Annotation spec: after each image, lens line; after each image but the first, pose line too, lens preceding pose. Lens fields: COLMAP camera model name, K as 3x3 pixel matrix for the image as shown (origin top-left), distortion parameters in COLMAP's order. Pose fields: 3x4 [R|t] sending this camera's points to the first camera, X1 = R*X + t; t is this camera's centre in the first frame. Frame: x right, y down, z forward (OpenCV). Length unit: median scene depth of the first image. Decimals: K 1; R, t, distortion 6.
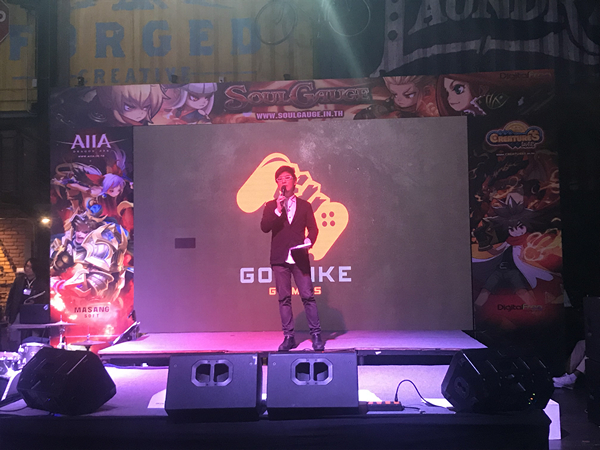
lens RADIAL K [[778.2, 0, 300.0], [0, 778.2, 225.0], [0, 0, 1]] dist [0.214979, -0.754729]
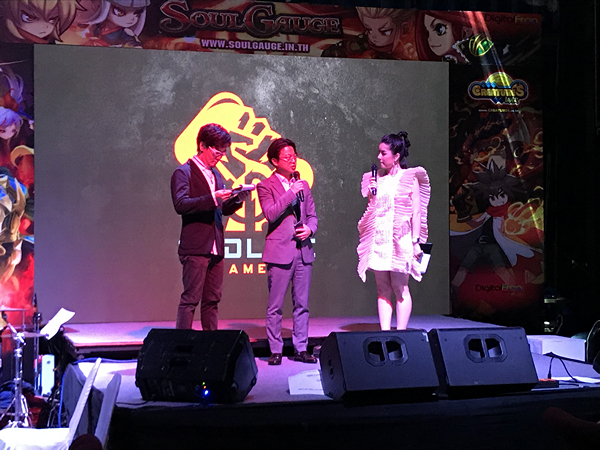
lens RADIAL K [[1125.6, 0, 300.0], [0, 1125.6, 225.0], [0, 0, 1]] dist [0.286088, -1.307959]
pose [[0.936641, 0.017559, 0.349852, -0.352331], [-0.028807, 0.999221, 0.026972, 0.007449], [-0.349106, -0.035341, 0.936417, -0.089604]]
